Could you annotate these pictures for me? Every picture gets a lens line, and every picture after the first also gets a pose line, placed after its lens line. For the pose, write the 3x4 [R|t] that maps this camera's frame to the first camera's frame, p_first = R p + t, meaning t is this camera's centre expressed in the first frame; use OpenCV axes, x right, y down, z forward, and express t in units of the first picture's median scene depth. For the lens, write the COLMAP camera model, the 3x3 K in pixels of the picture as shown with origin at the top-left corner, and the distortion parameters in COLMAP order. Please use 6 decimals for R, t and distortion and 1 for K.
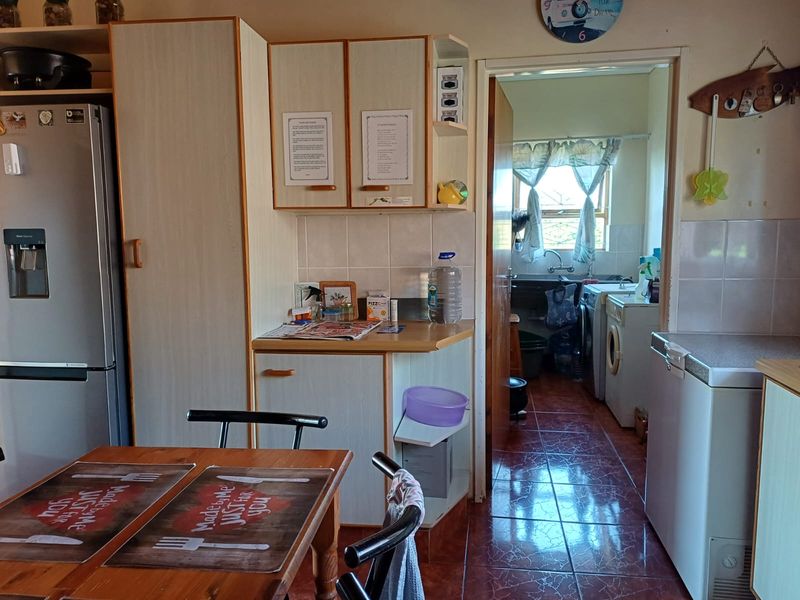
lens RADIAL K [[602.2, 0, 400.0], [0, 602.2, 300.0], [0, 0, 1]] dist [0.124164, -0.003228]
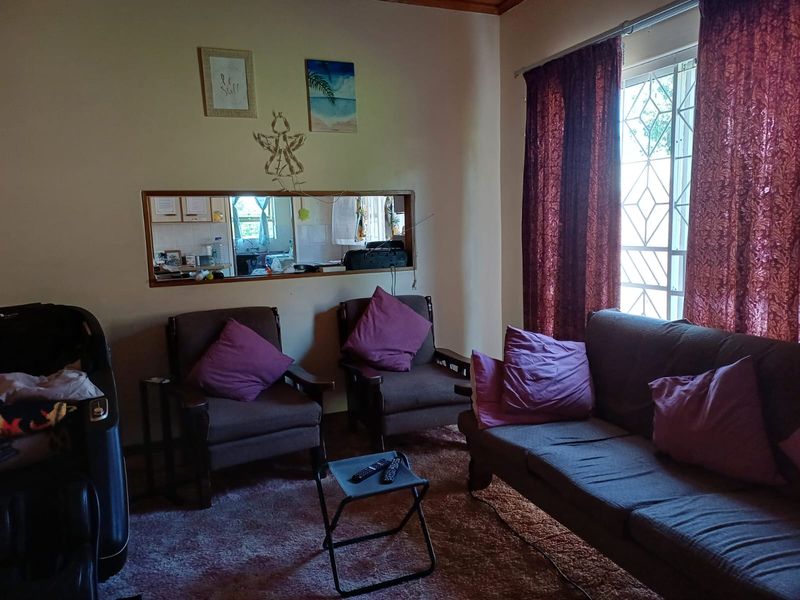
lens RADIAL K [[602.2, 0, 400.0], [0, 602.2, 300.0], [0, 0, 1]] dist [0.124164, -0.003228]
pose [[0.864752, -0.081633, 0.495520, -0.574518], [0.078587, 0.996541, 0.027026, 0.184161], [-0.496012, 0.015571, 0.868176, -1.721040]]
